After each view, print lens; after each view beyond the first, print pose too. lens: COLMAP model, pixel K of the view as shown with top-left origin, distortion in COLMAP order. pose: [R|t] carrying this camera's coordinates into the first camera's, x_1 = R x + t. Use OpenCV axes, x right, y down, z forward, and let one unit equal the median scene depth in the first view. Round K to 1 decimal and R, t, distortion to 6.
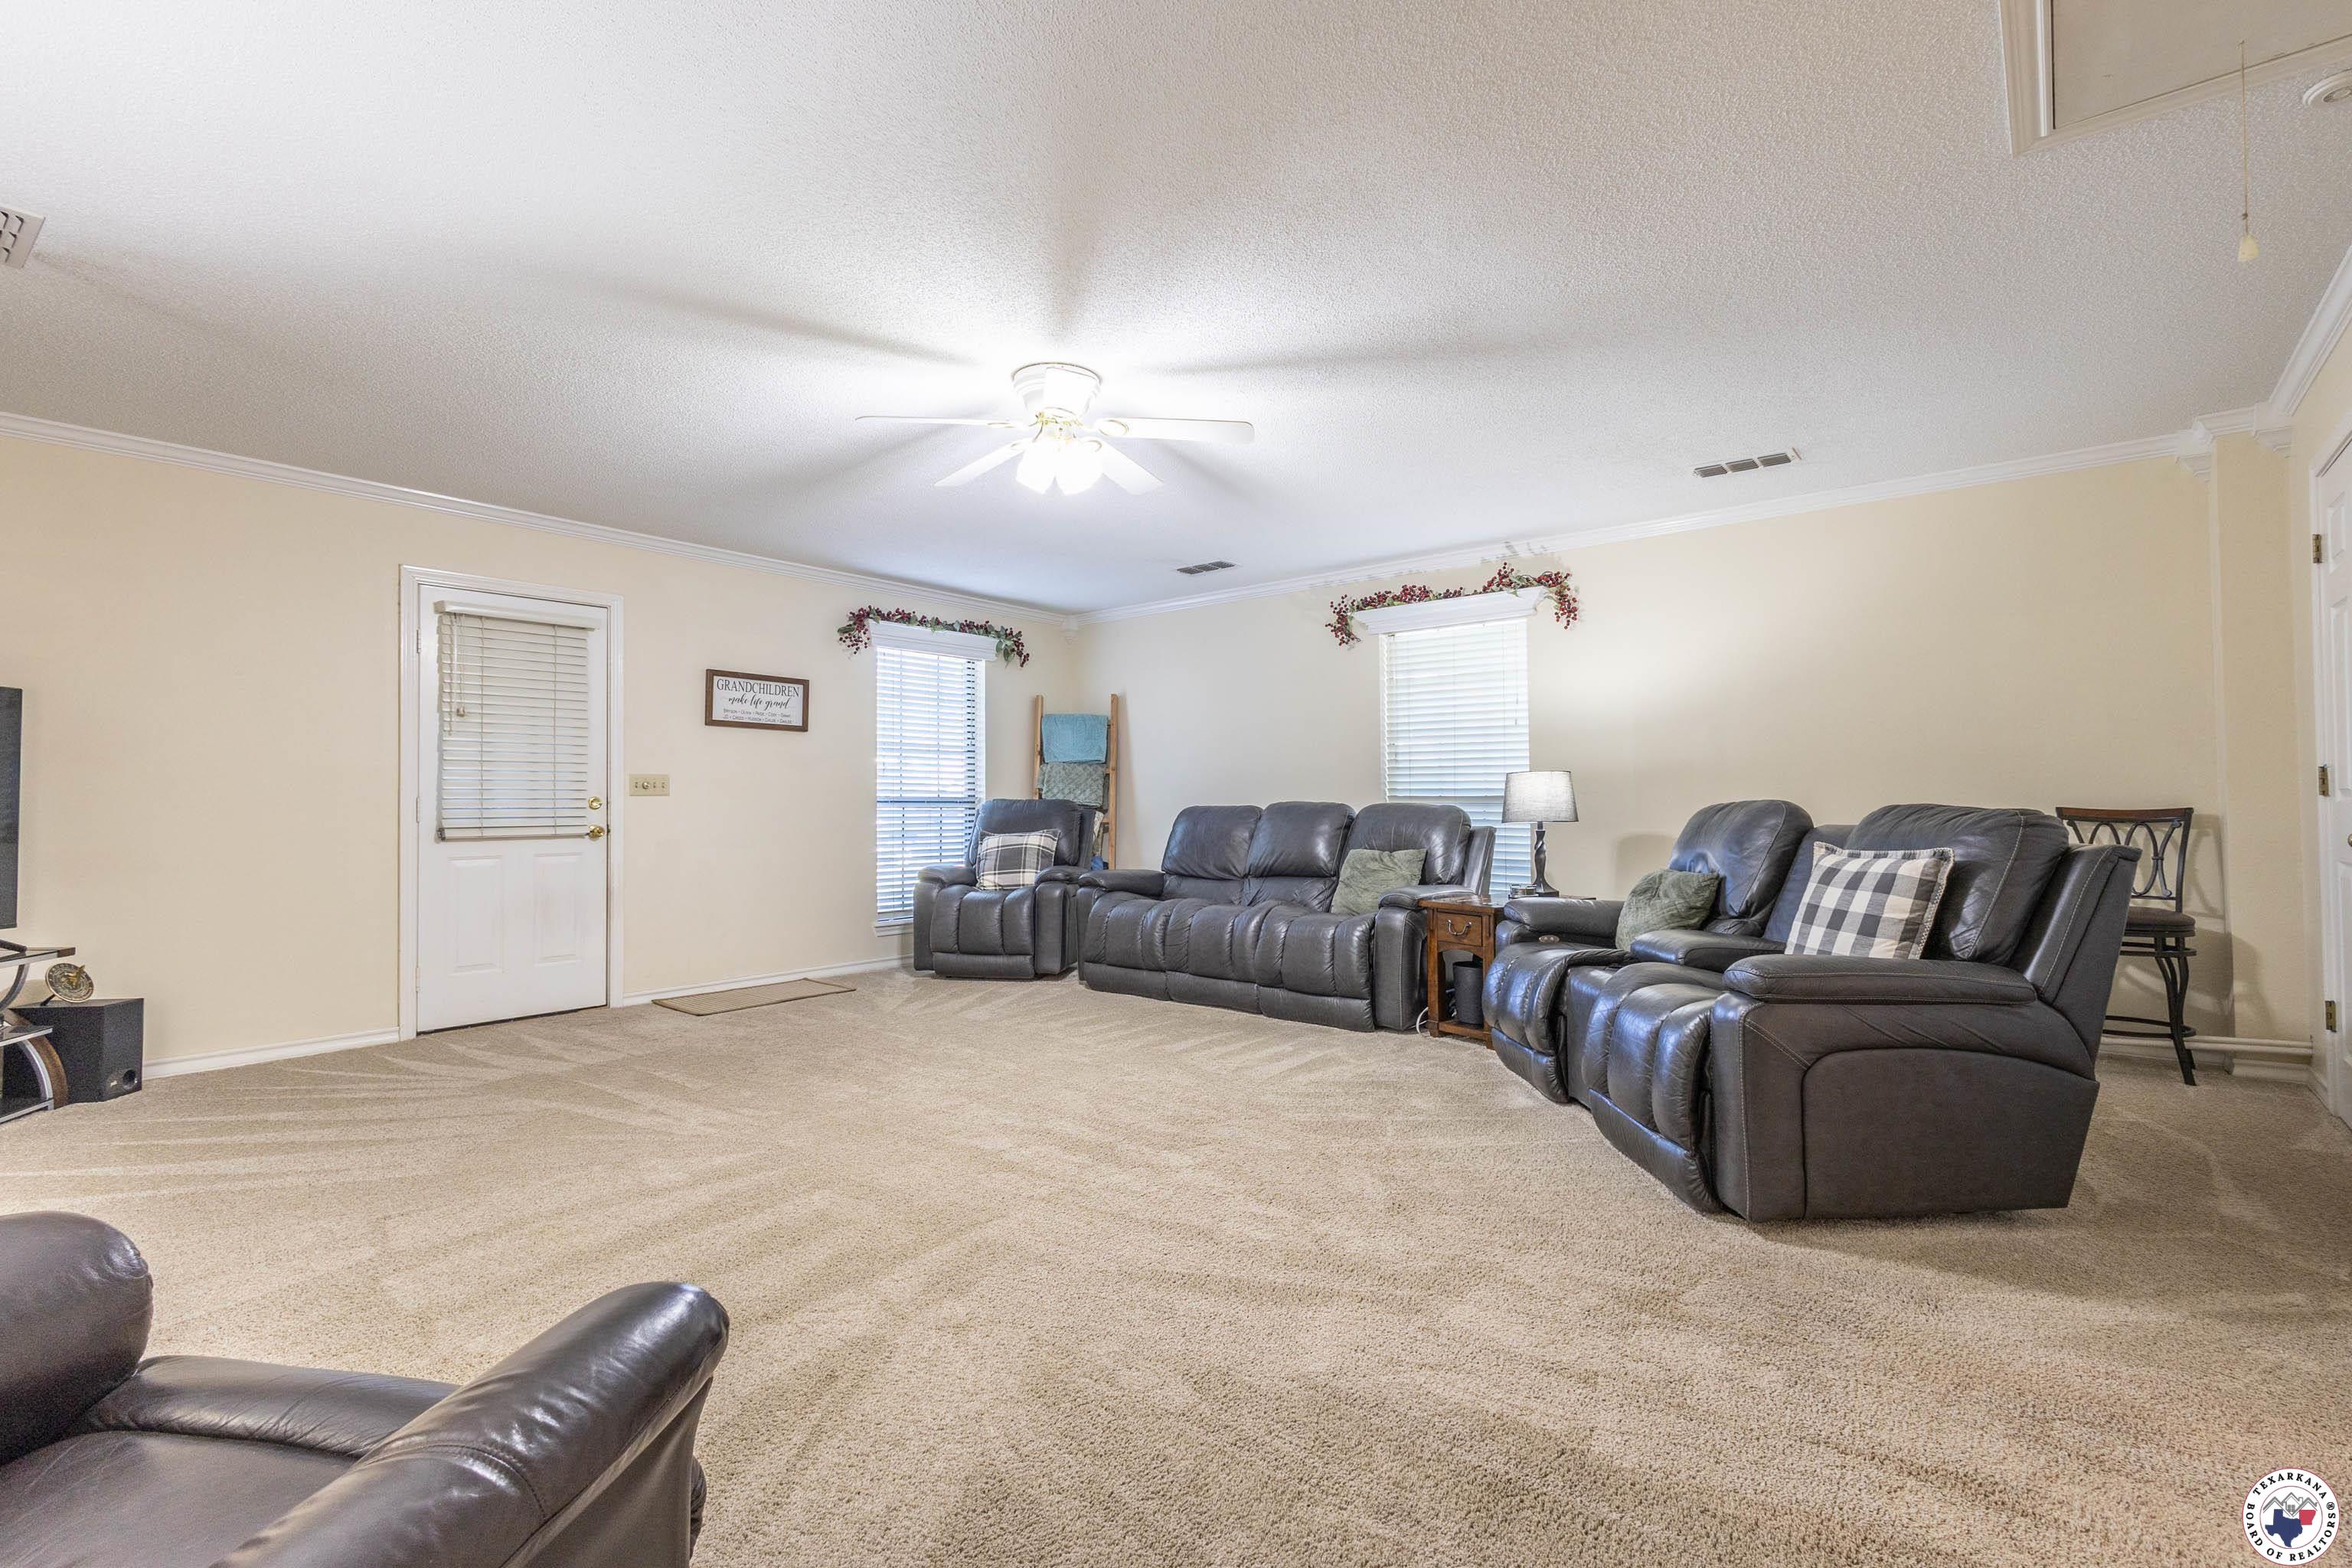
lens RADIAL K [[1071.7, 0, 1167.8], [0, 1071.7, 785.0], [0, 0, 1]] dist [0.013302, -0.003352]
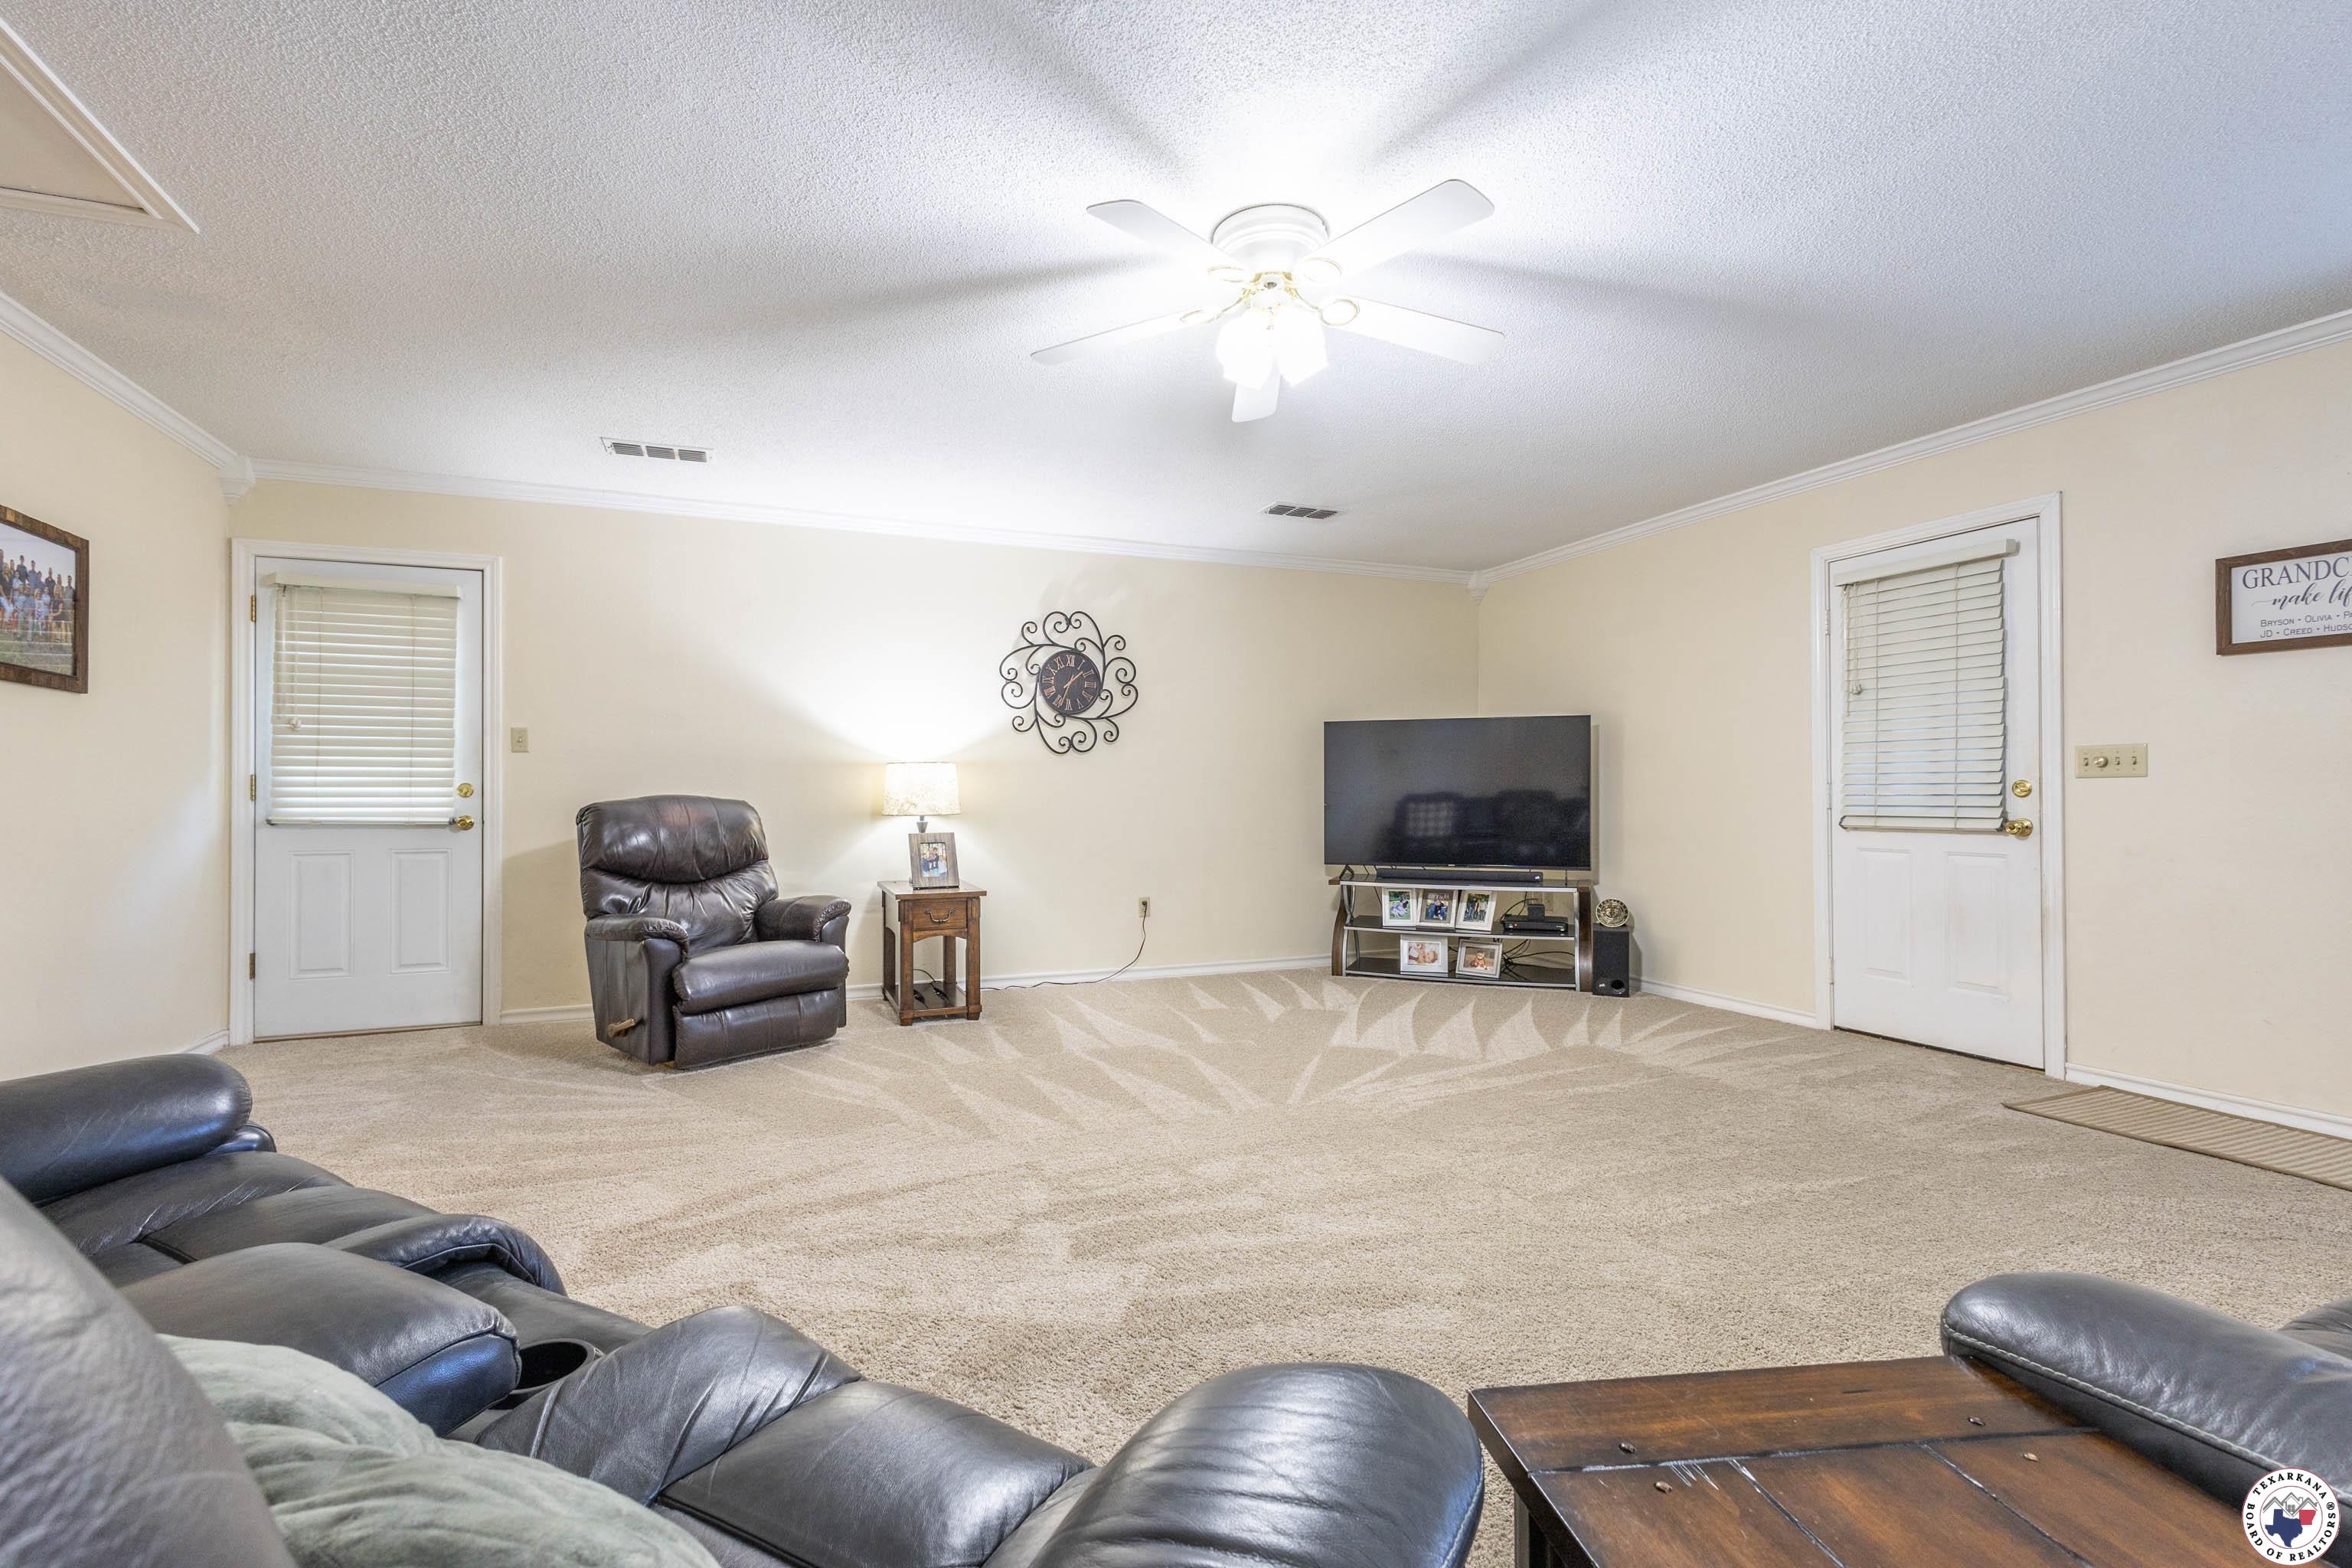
lens RADIAL K [[1071.7, 0, 1166.5], [0, 1071.7, 790.3], [0, 0, 1]] dist [0.013302, -0.003352]
pose [[-0.440287, -0.004967, -0.897843, 0.395435], [0.014475, 0.999815, -0.012629, 0.019618], [0.897740, -0.018557, -0.440134, 0.821307]]
